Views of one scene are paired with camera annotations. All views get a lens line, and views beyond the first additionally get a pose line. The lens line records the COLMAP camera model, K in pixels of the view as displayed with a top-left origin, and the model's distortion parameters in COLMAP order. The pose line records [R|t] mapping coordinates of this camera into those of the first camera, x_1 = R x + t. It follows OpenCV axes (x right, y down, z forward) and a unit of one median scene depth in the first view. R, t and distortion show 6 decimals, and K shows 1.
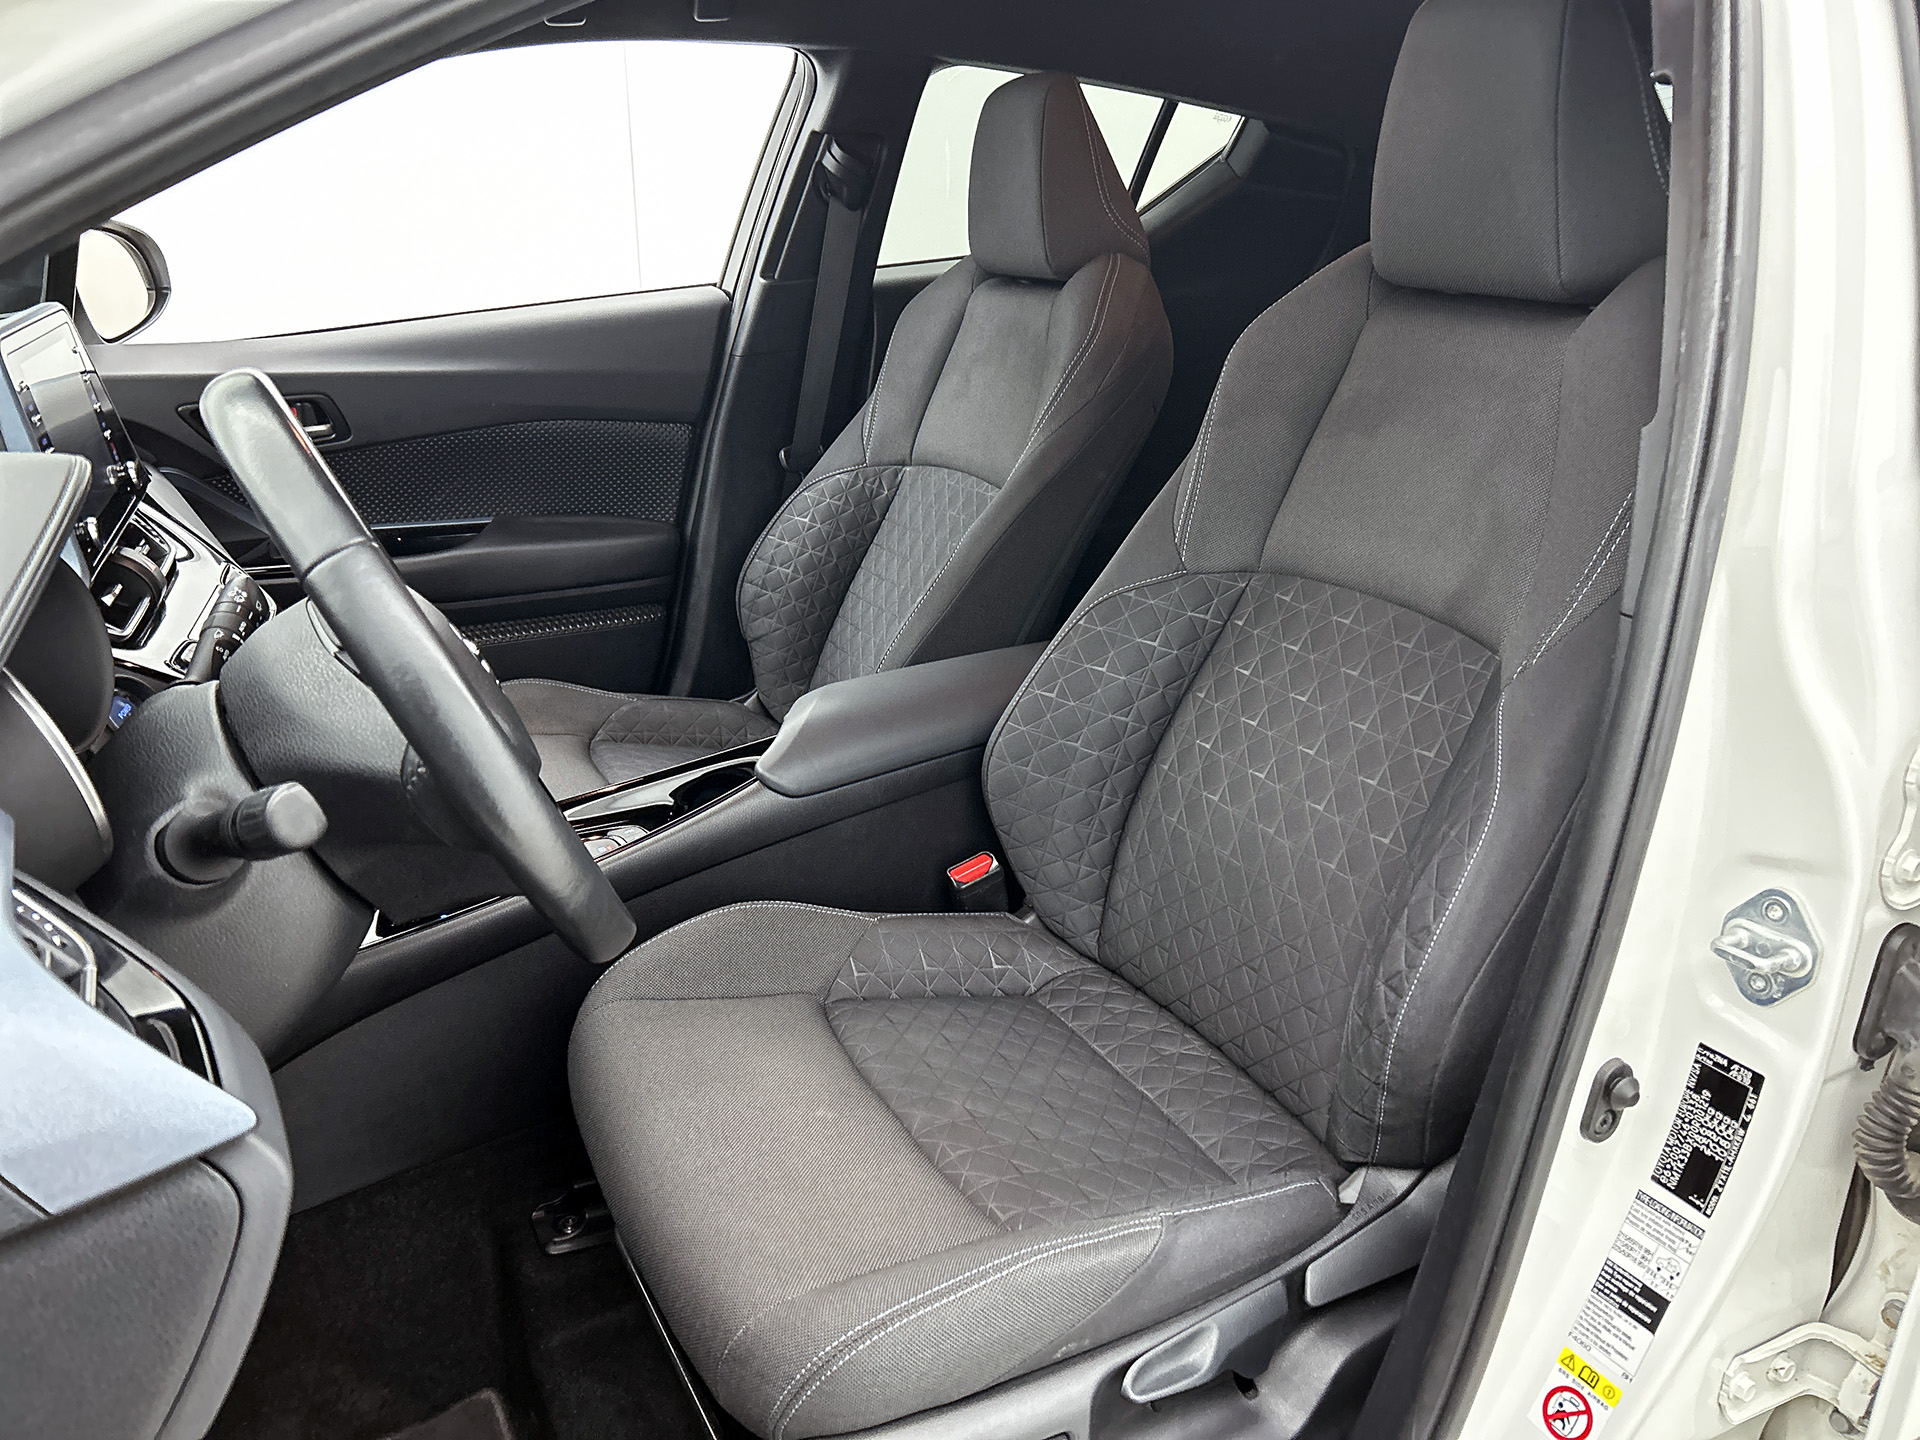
lens RADIAL K [[1482.0, 0, 957.1], [0, 1482.0, 722.8], [0, 0, 1]] dist [0.023174, -0.004638]
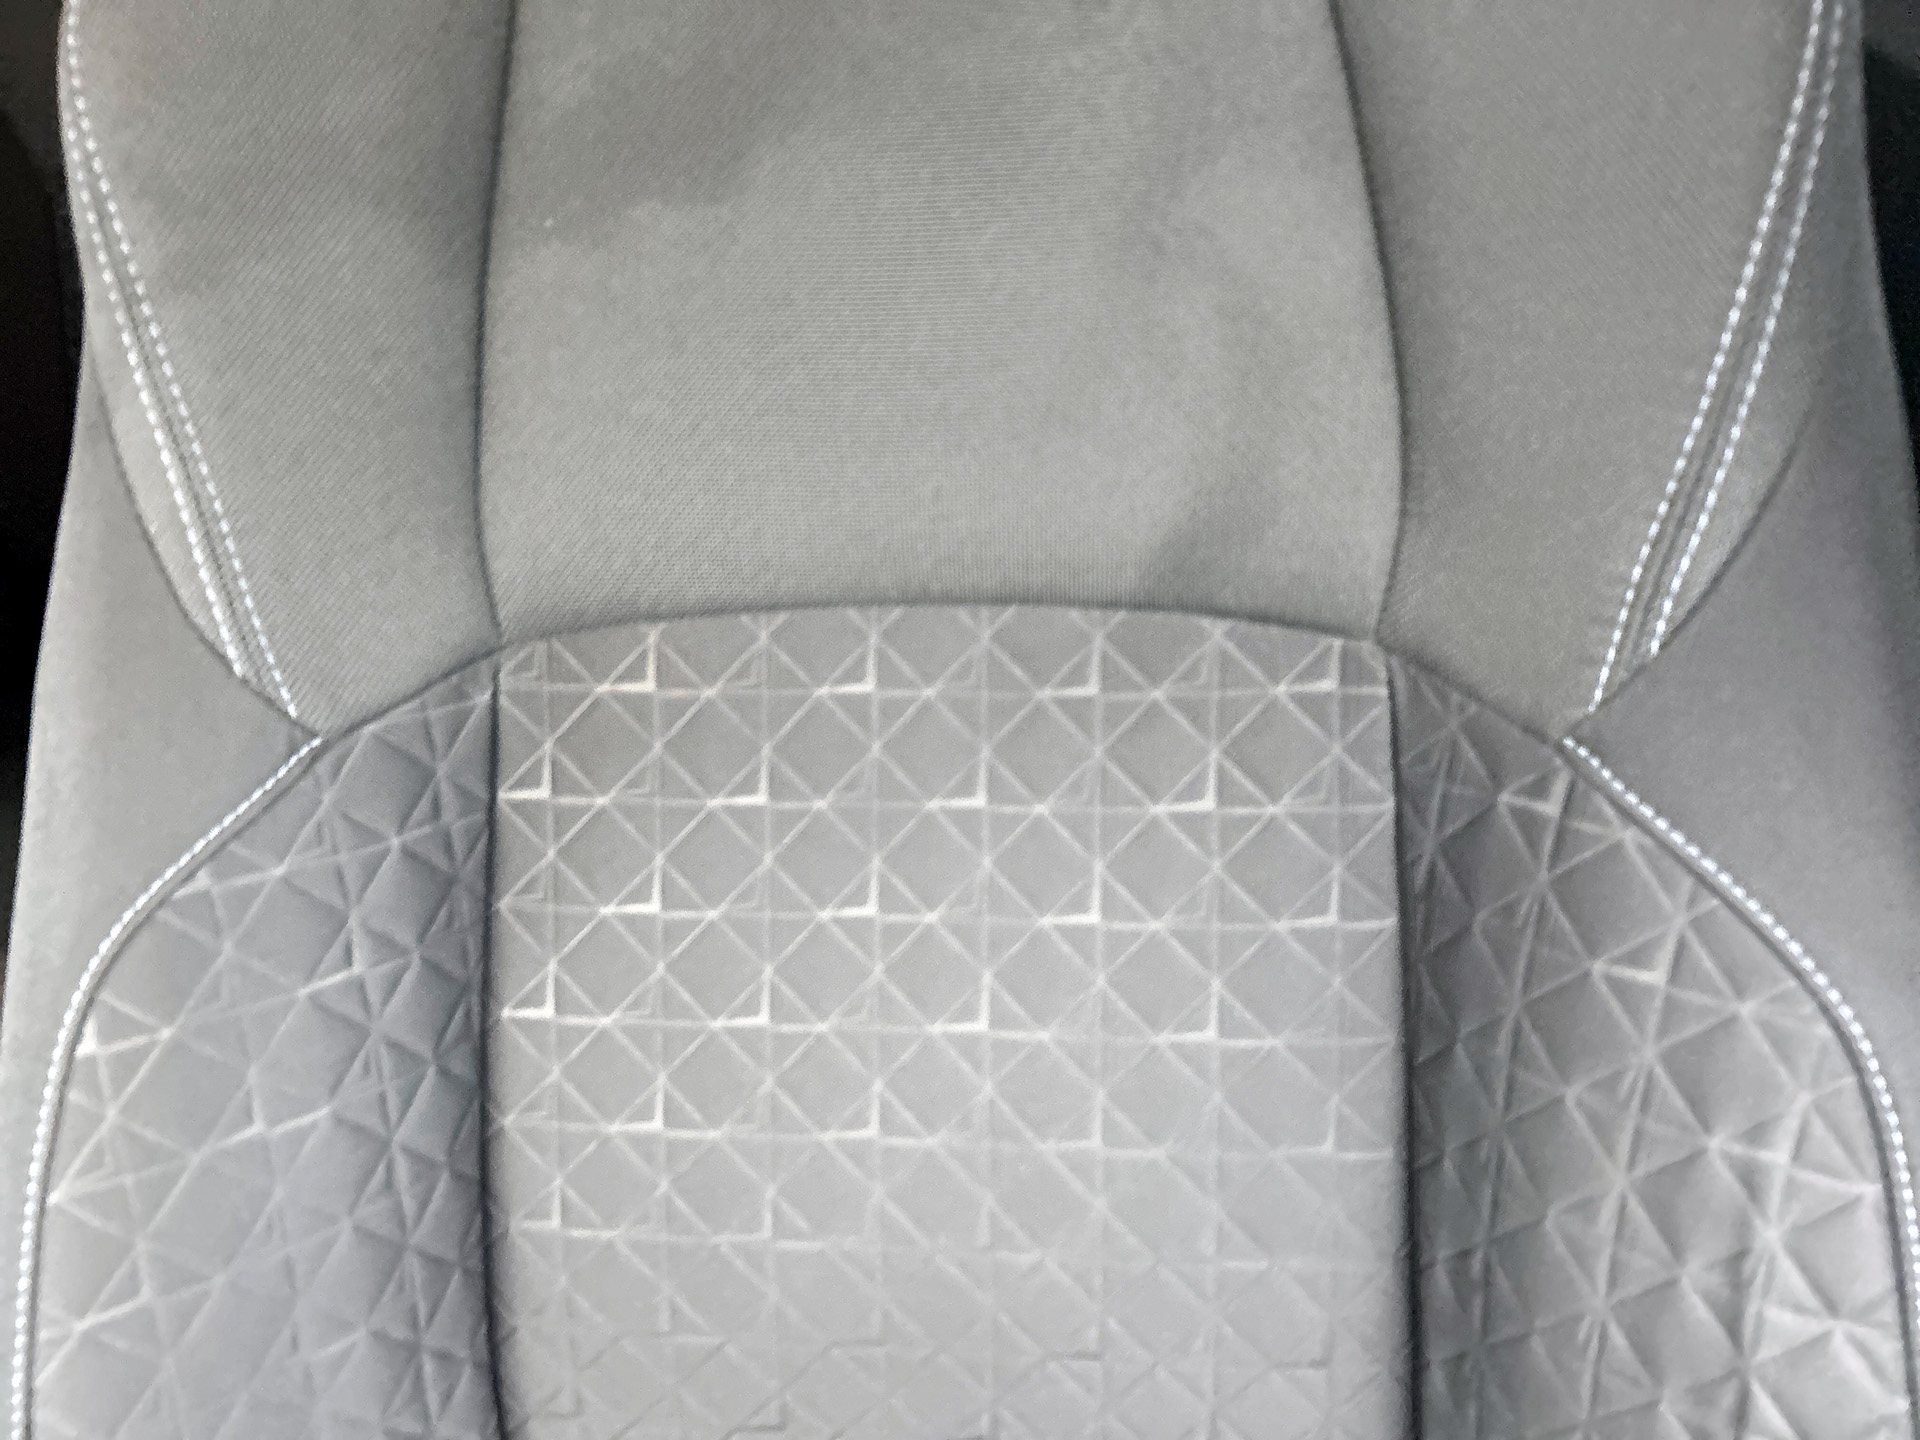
lens RADIAL K [[1482.0, 0, 963.9], [0, 1482.0, 726.1], [0, 0, 1]] dist [0.023174, -0.004638]
pose [[0.554331, -0.499059, 0.666076, 0.011664], [0.352072, 0.865763, 0.355668, -0.178301], [-0.754163, 0.037349, 0.655624, 0.684682]]
